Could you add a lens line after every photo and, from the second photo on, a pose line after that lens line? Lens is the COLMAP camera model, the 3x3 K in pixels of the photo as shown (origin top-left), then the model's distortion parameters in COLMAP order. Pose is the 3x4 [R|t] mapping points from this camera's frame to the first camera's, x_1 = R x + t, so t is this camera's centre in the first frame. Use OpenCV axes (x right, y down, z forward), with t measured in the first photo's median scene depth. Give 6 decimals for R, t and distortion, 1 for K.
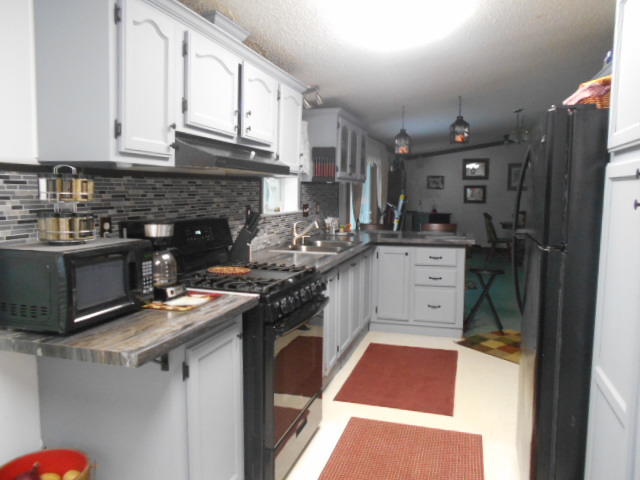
lens RADIAL K [[490.8, 0, 320.0], [0, 490.8, 240.0], [0, 0, 1]] dist [-0.005236, -0.002595]
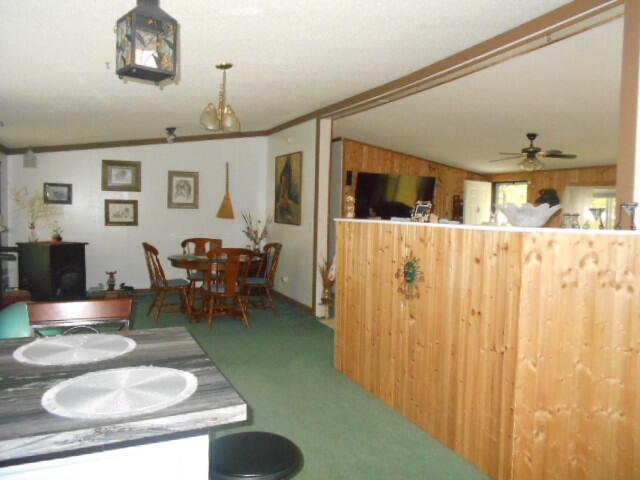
lens RADIAL K [[490.8, 0, 320.0], [0, 490.8, 240.0], [0, 0, 1]] dist [-0.005236, -0.002595]
pose [[0.749709, -0.016503, 0.661562, 0.071293], [0.036804, 0.999182, -0.016782, -0.034424], [-0.660743, 0.036930, 0.749703, 0.315388]]
